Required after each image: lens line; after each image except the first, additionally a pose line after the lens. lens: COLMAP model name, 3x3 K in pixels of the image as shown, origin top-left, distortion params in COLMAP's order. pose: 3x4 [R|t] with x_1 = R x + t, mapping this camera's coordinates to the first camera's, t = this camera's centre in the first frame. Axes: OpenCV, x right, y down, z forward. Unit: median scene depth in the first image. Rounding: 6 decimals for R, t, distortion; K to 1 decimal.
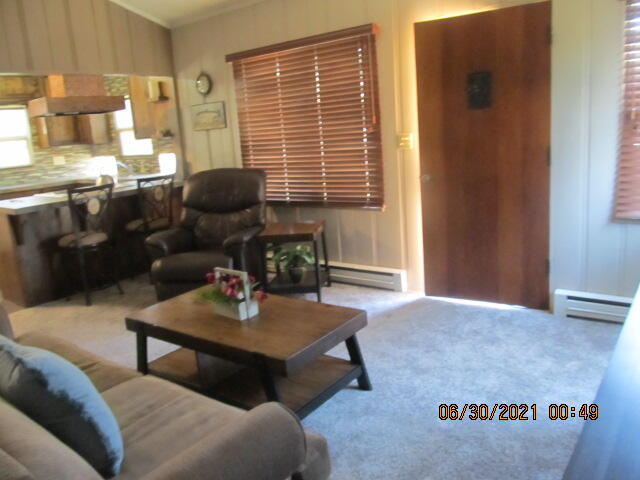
lens RADIAL K [[529.2, 0, 318.0], [0, 529.2, 237.7], [0, 0, 1]] dist [-0.043174, 0.000805]
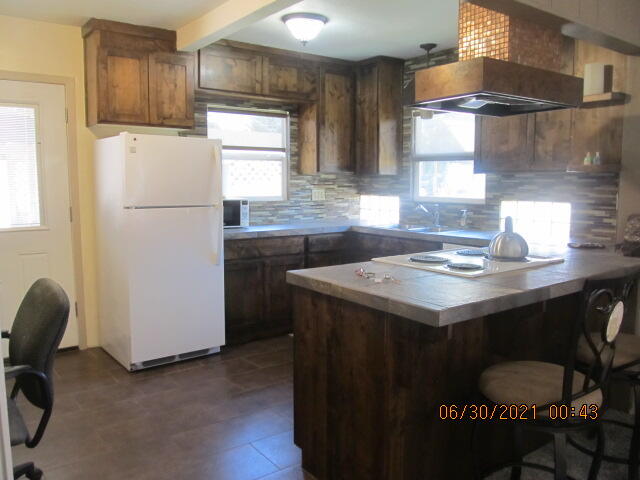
lens RADIAL K [[529.2, 0, 318.0], [0, 529.2, 237.7], [0, 0, 1]] dist [-0.043174, 0.000805]
pose [[0.960236, 0.104076, -0.259066, -0.333020], [-0.126391, 0.989438, -0.070980, -0.044541], [0.248943, 0.100901, 0.963248, 0.356549]]
